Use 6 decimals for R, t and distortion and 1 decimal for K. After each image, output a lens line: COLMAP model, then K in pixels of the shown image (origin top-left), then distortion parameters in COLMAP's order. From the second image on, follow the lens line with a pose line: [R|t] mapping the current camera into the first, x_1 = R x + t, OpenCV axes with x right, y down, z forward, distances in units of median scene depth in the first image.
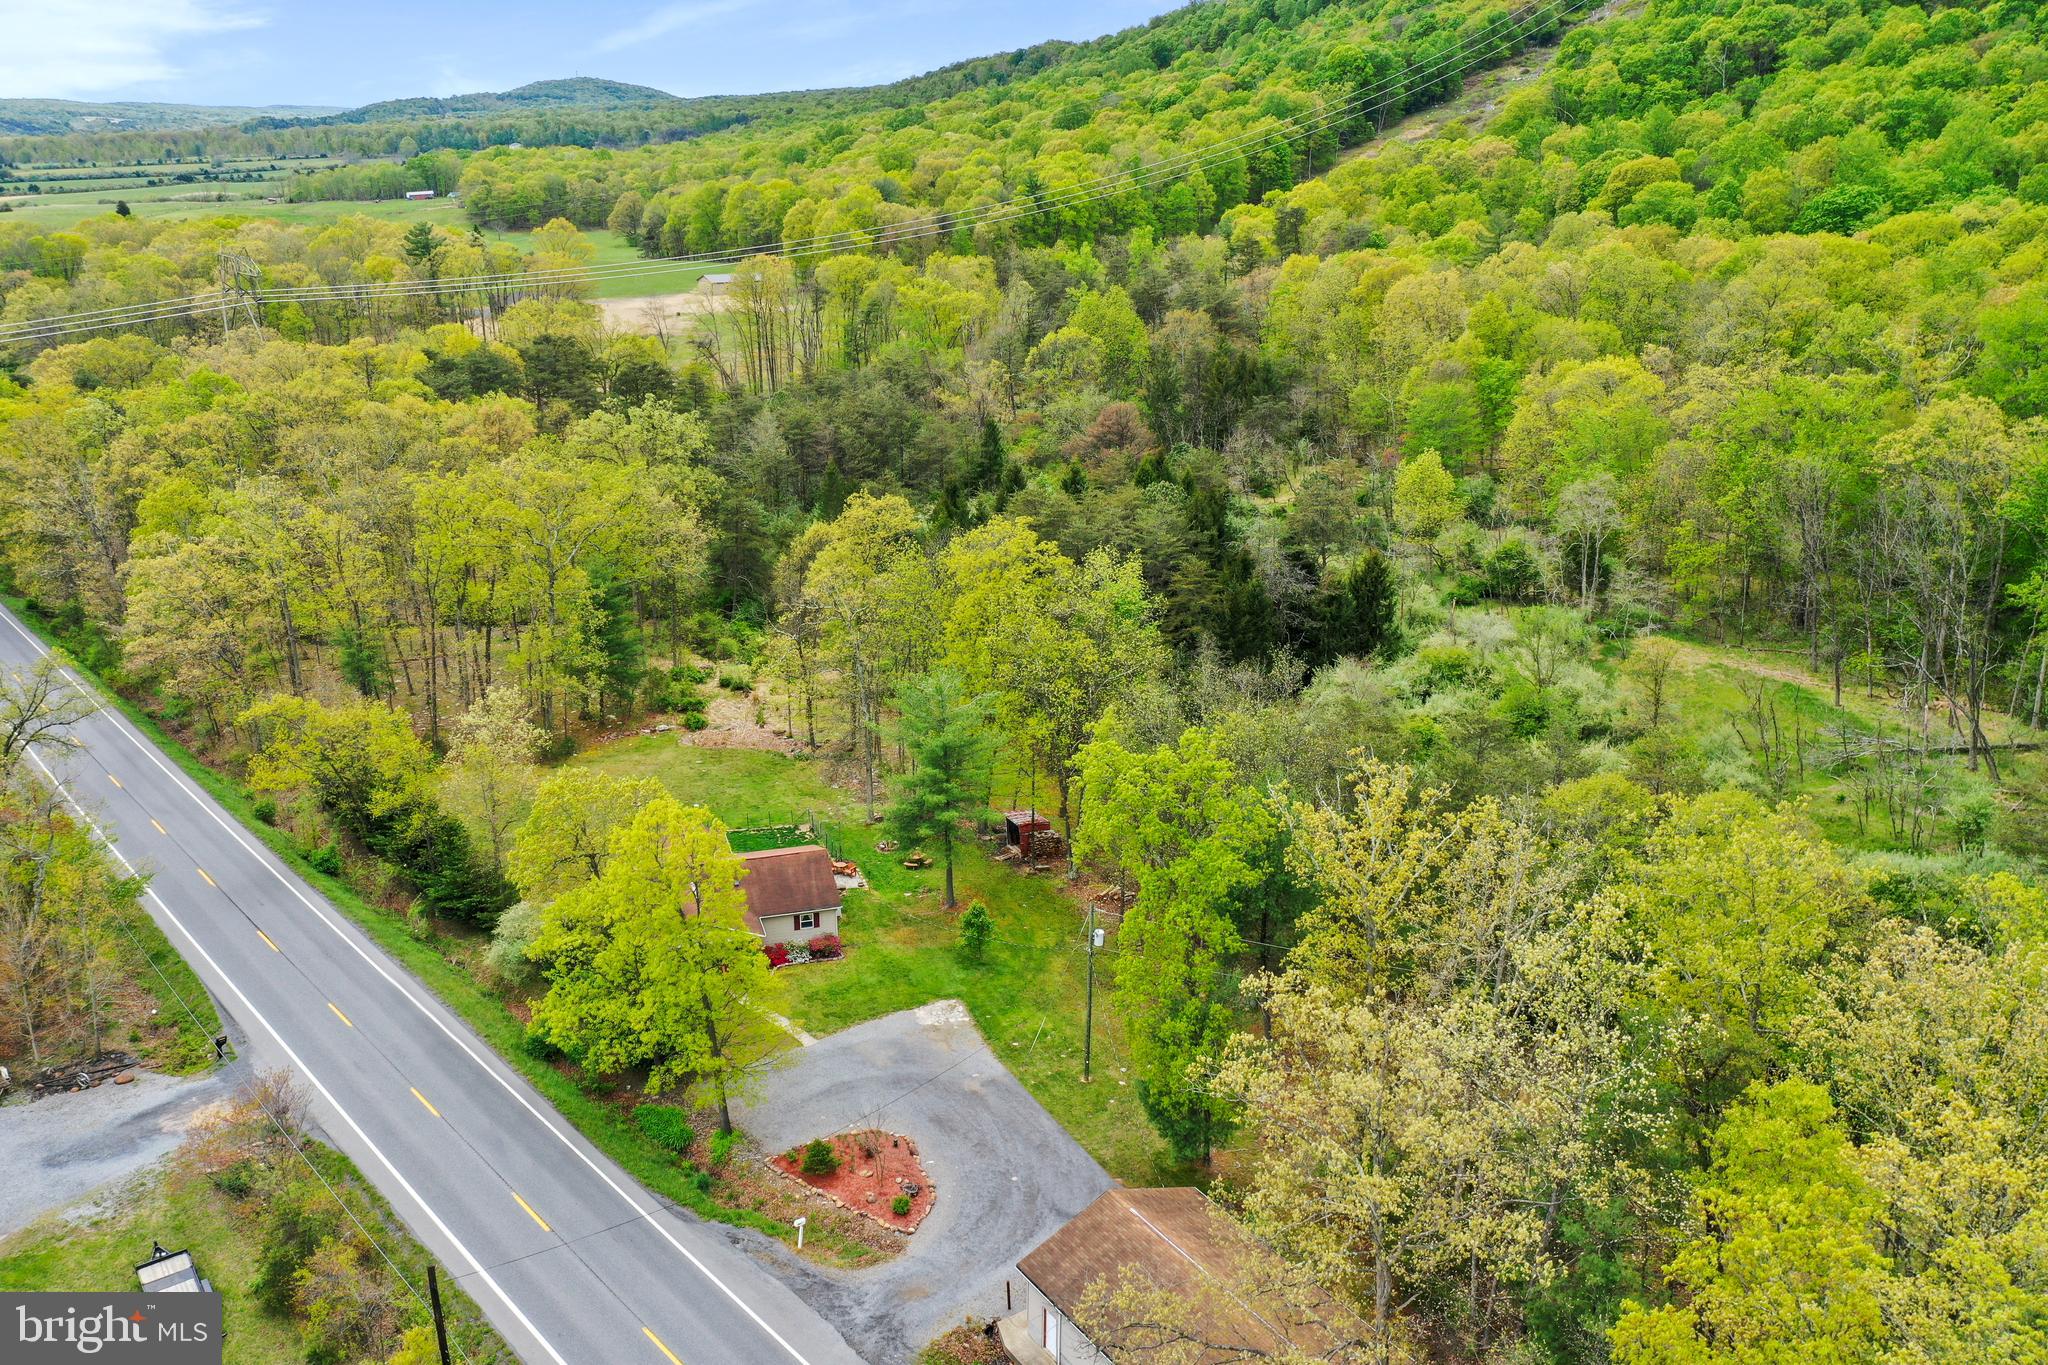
lens RADIAL K [[1611.8, 0, 1016.7], [0, 1611.8, 682.2], [0, 0, 1]] dist [-0.002665, -0.003471]
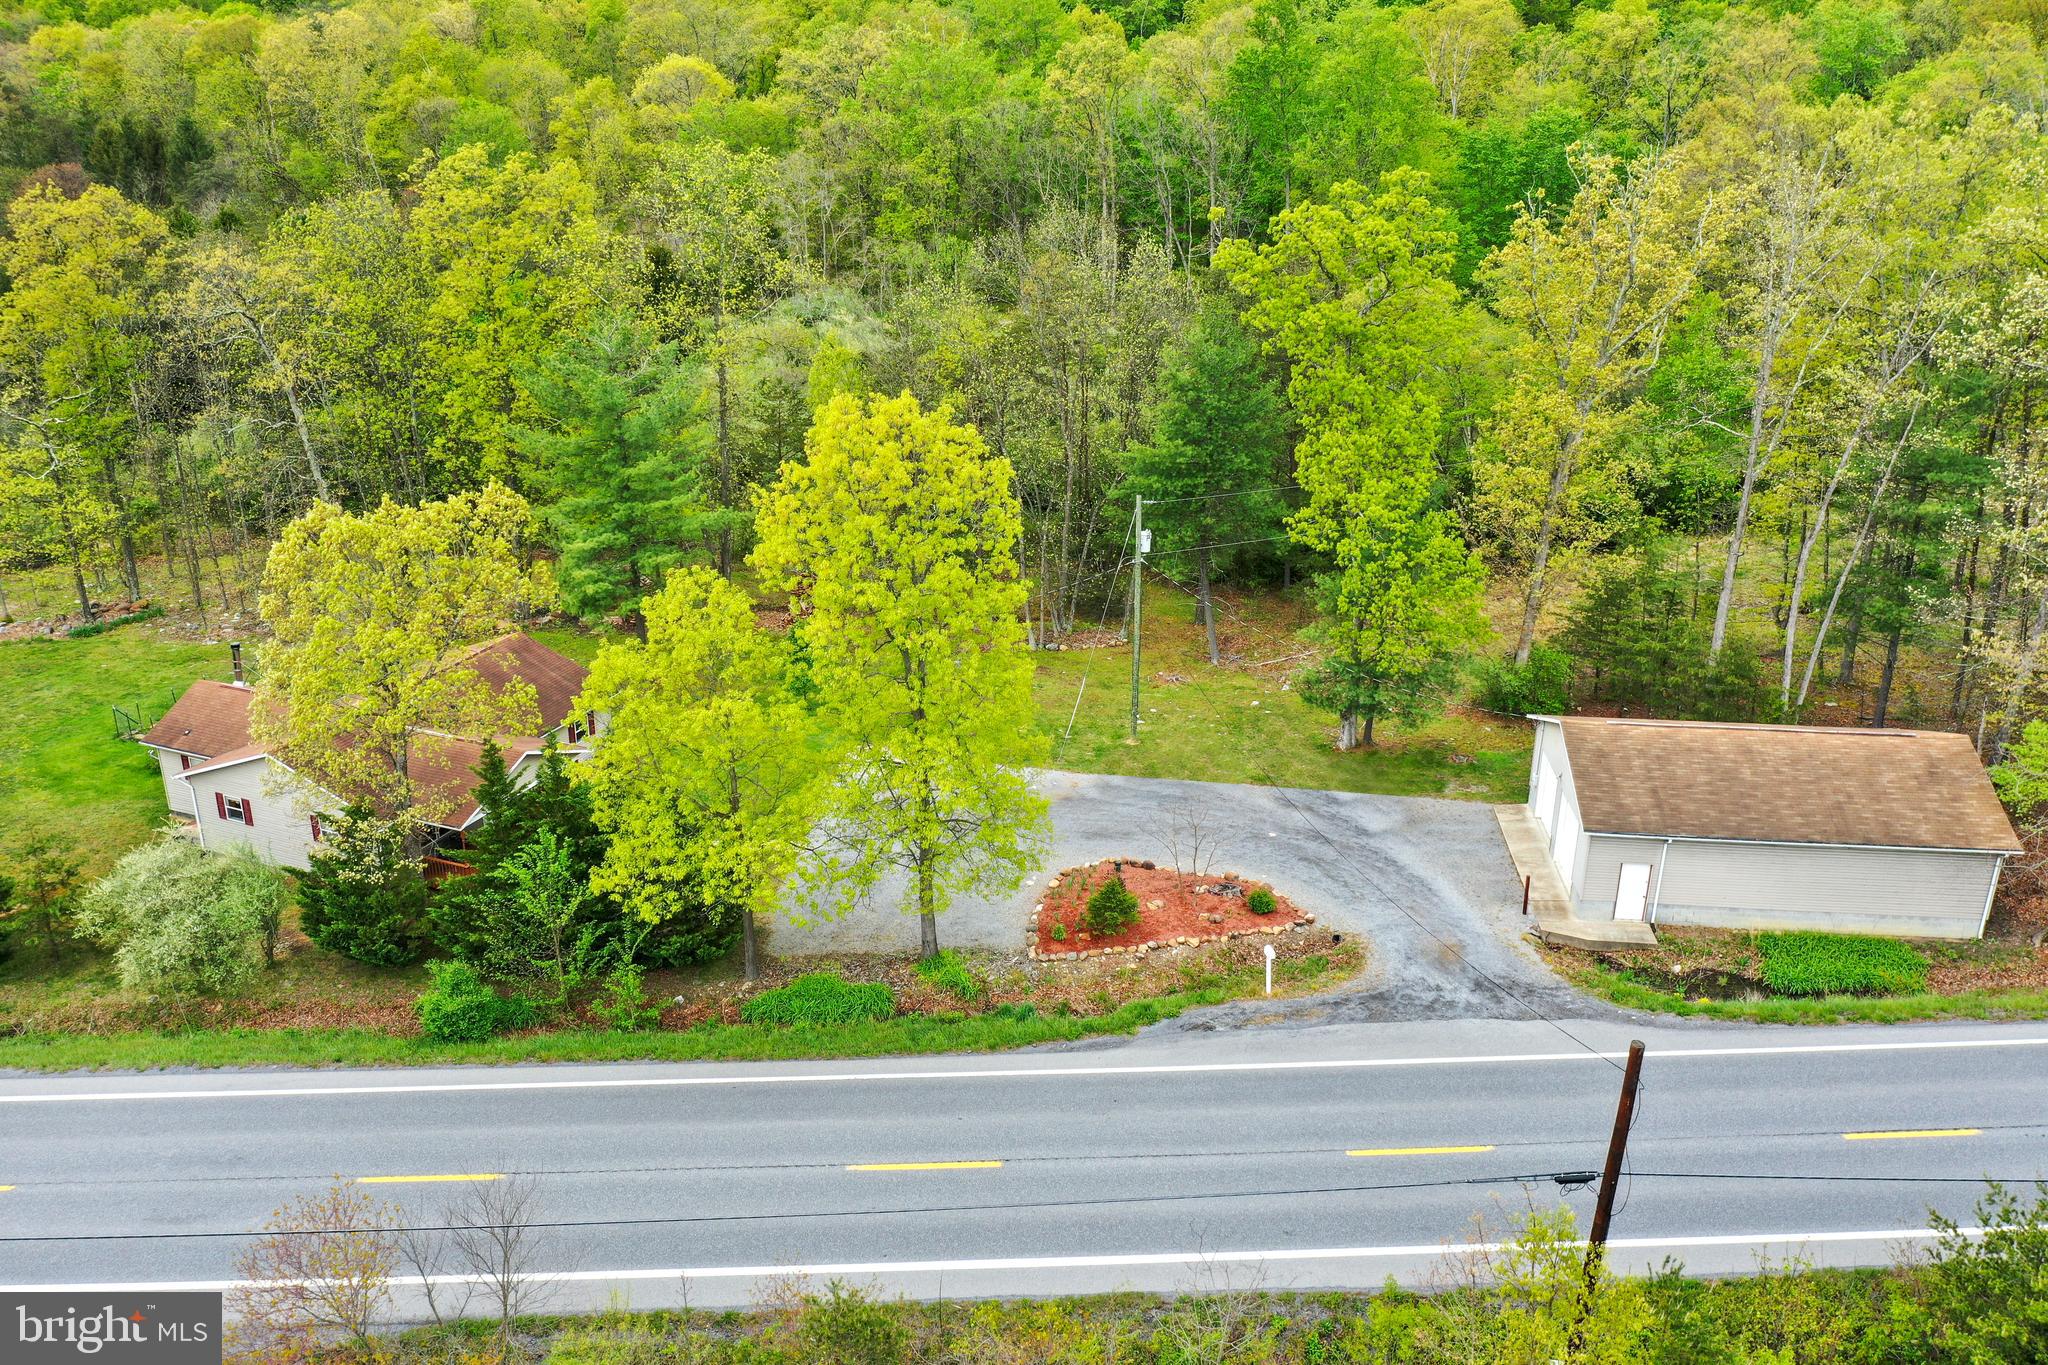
lens RADIAL K [[1611.8, 0, 1016.9], [0, 1611.8, 675.5], [0, 0, 1]] dist [-0.002665, -0.003471]
pose [[0.643332, -0.282612, 0.711516, -0.103260], [0.246331, 0.956362, 0.157140, 0.016060], [-0.724876, 0.074175, 0.684874, 0.099920]]
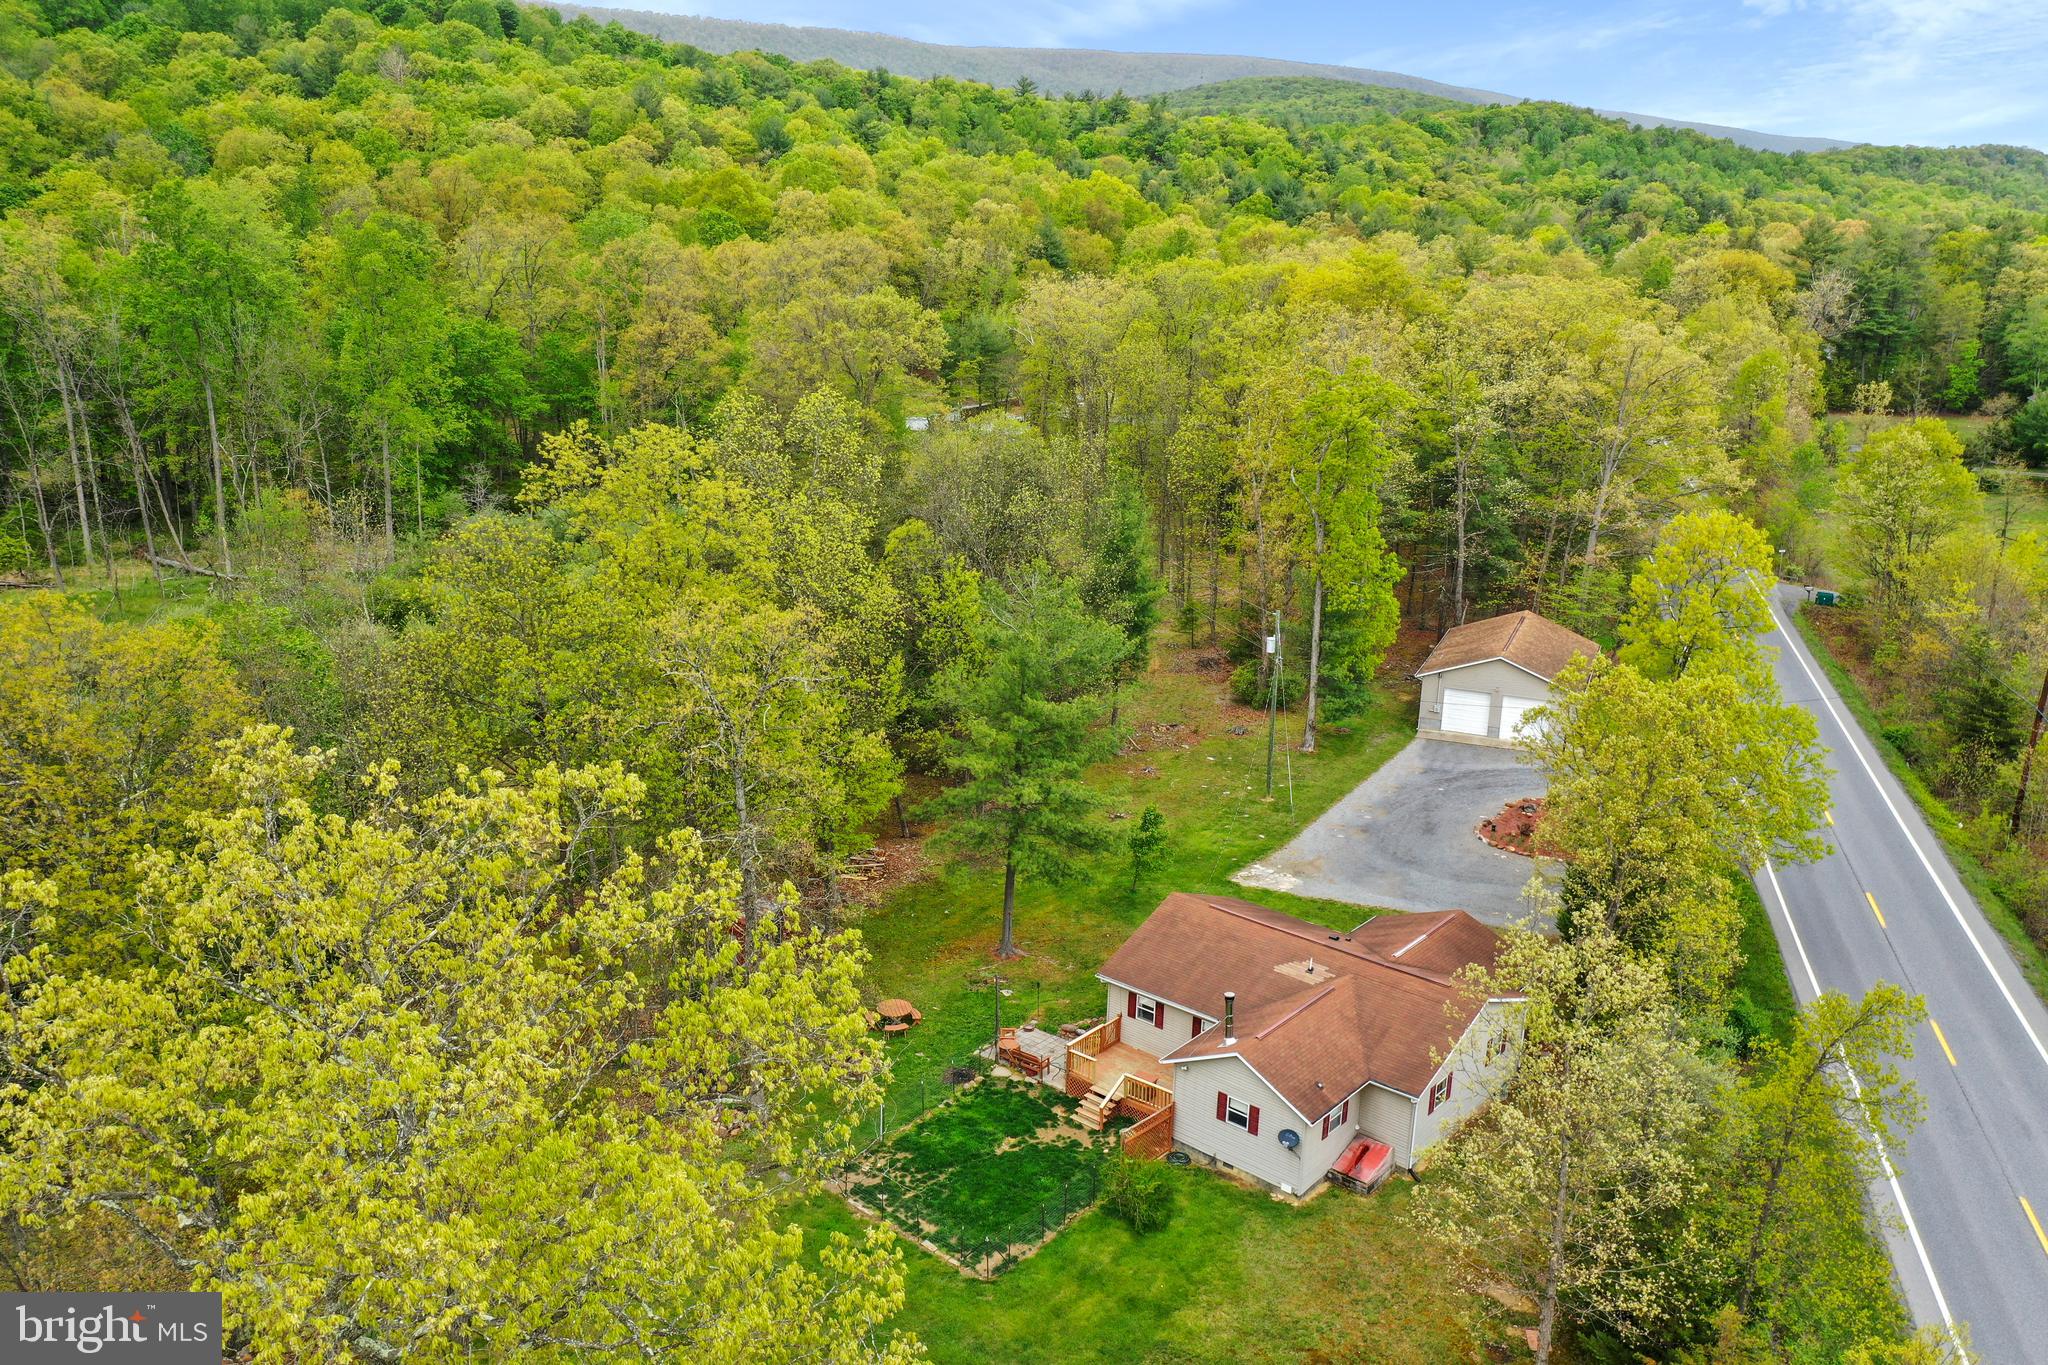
lens RADIAL K [[1611.8, 0, 1022.8], [0, 1611.8, 666.8], [0, 0, 1]] dist [-0.002665, -0.003471]
pose [[-0.537810, -0.241745, 0.807664, -0.128847], [0.248366, 0.870061, 0.425803, -0.055946], [-0.805652, 0.429597, -0.407886, 0.291347]]
